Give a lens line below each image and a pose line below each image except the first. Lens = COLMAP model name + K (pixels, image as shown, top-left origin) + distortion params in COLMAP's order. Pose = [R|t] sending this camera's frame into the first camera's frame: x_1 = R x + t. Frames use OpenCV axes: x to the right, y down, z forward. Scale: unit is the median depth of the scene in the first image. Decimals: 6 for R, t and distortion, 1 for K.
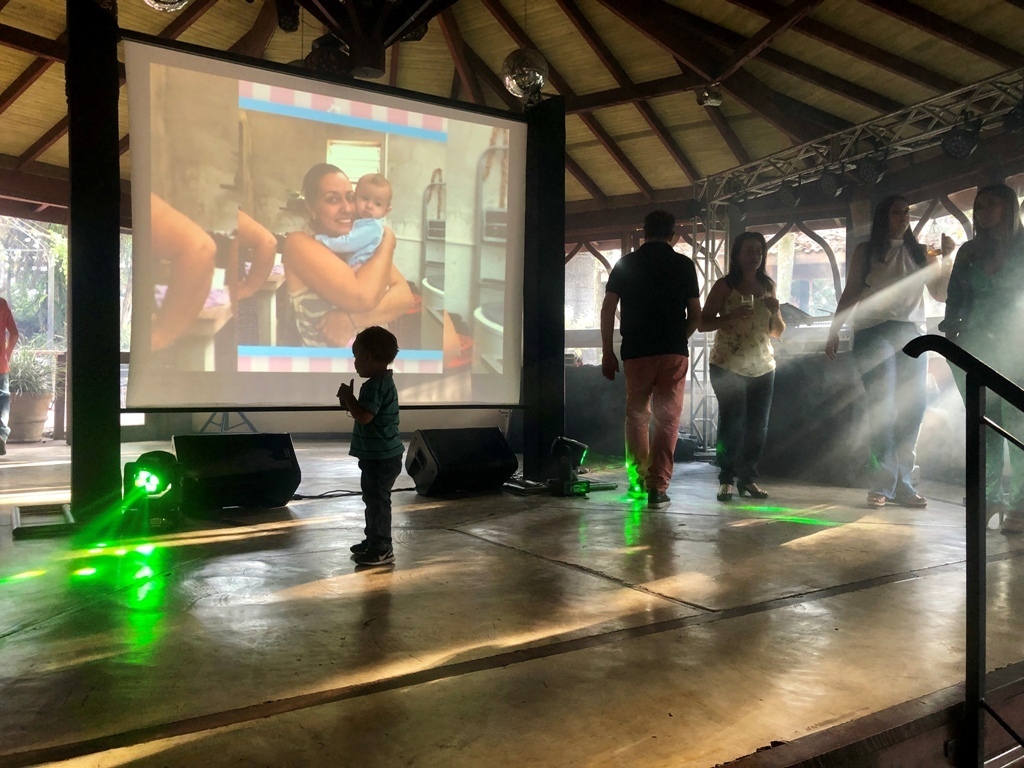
lens RADIAL K [[837.6, 0, 512.0], [0, 837.6, 384.0], [0, 0, 1]] dist [0.024984, -0.010533]
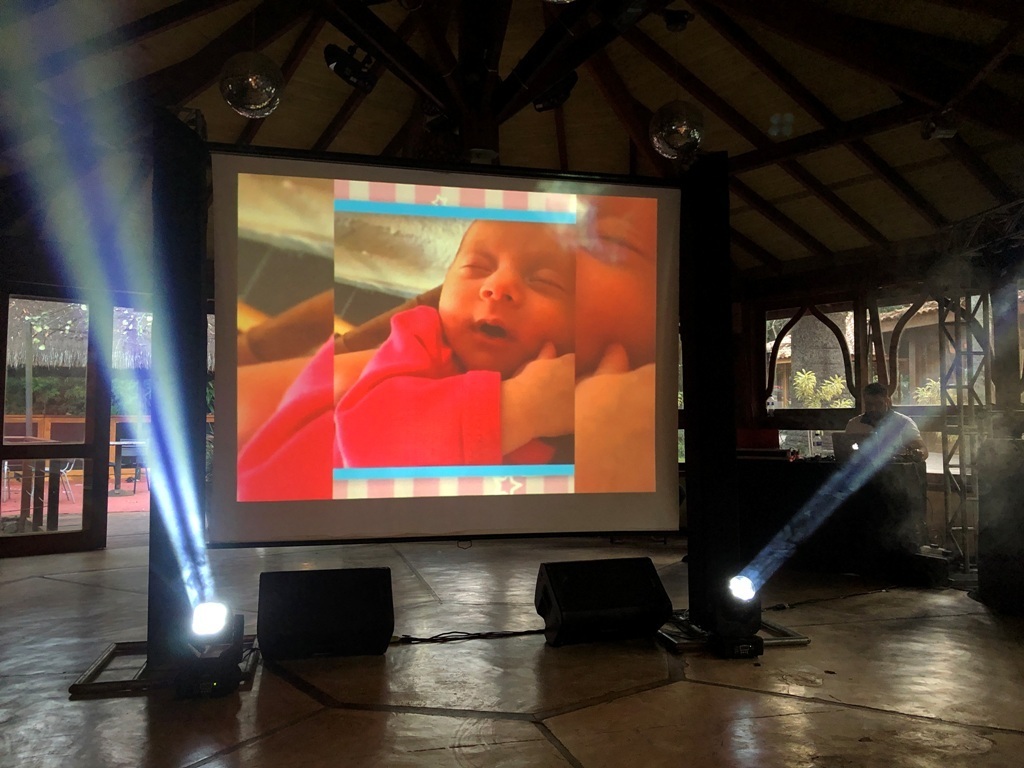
lens RADIAL K [[837.6, 0, 512.0], [0, 837.6, 384.0], [0, 0, 1]] dist [0.024984, -0.010533]
pose [[0.949176, -0.025530, -0.313709, 0.098346], [0.006042, 0.997999, -0.062938, -0.056715], [0.314688, 0.057843, 0.947431, 0.145822]]
